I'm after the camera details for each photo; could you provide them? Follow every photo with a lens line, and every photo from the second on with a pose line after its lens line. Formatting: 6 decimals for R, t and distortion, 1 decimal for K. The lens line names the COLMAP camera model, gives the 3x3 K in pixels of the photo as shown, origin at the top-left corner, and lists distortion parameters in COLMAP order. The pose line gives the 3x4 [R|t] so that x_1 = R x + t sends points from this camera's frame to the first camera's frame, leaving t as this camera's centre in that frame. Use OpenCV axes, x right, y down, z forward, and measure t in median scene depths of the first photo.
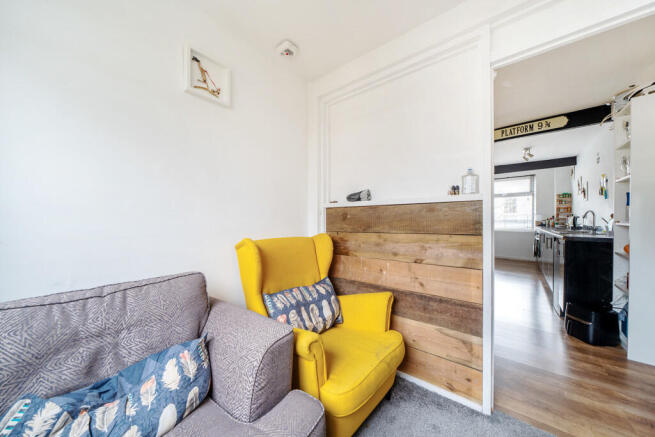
lens RADIAL K [[229.0, 0, 327.1], [0, 229.0, 220.3], [0, 0, 1]] dist [0.000382, 0.000019]
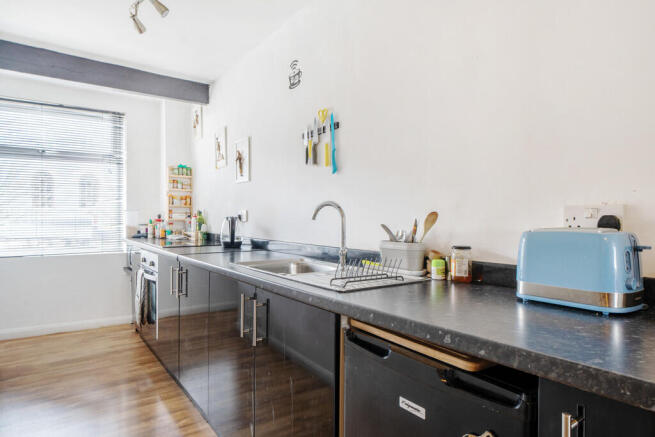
lens RADIAL K [[393.3, 0, 327.2], [0, 393.3, 219.3], [0, 0, 1]] dist [-0.002063, 0.000905]
pose [[0.256631, -0.001516, 0.966508, 0.353410], [0.002312, 0.999997, 0.000954, -0.010390], [-0.966507, 0.001990, 0.256634, 0.516017]]
